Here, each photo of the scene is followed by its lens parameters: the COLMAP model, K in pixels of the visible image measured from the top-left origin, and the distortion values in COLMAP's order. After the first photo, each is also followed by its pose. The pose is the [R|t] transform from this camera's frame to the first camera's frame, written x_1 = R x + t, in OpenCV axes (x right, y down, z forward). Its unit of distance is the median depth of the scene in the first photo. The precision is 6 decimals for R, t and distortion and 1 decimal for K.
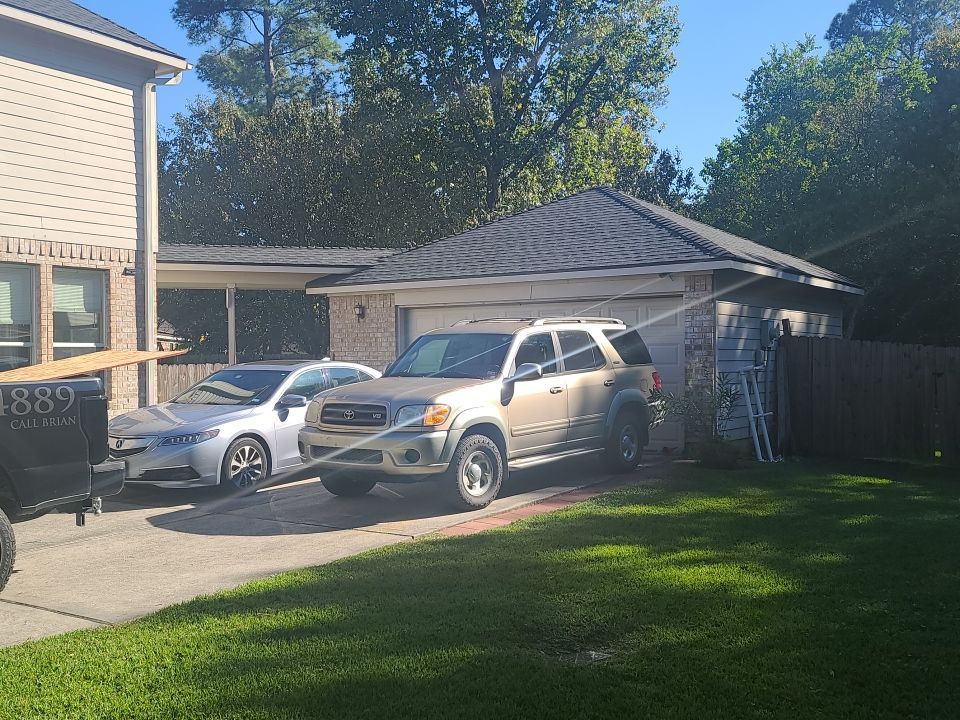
lens RADIAL K [[1043.4, 0, 482.4], [0, 1043.4, 367.0], [0, 0, 1]] dist [0.029062, 0.000000]
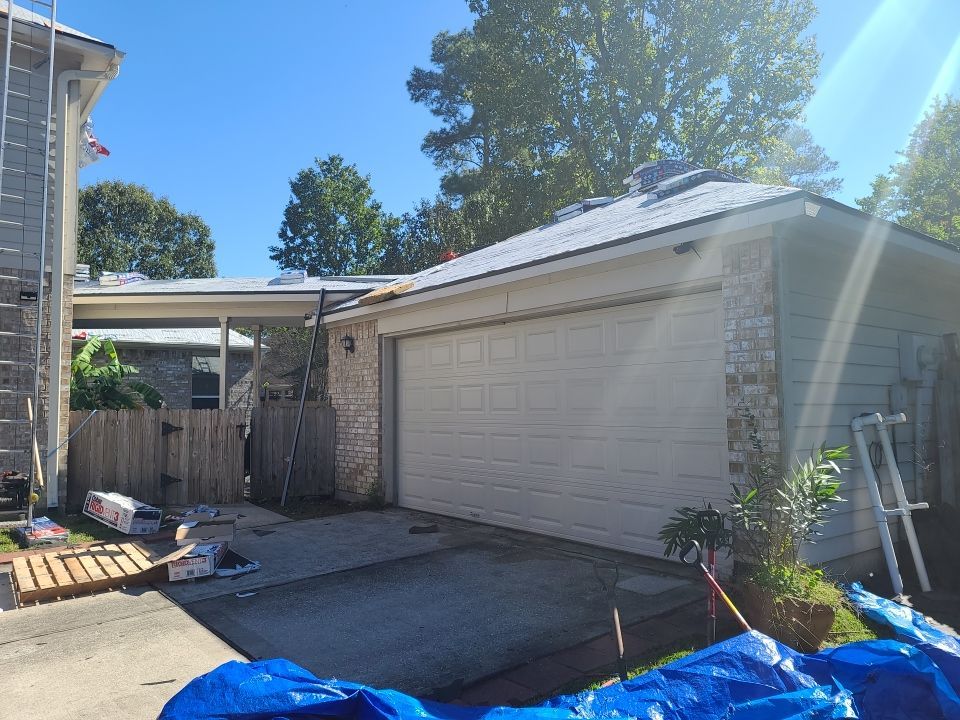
lens RADIAL K [[695.6, 0, 479.3], [0, 695.6, 354.6], [0, 0, 1]] dist [0.063275, -0.061274]
pose [[0.948071, -0.023993, -0.317152, 0.151646], [0.000100, 0.997173, -0.075136, -0.003617], [0.318058, 0.071203, 0.945394, 0.500501]]
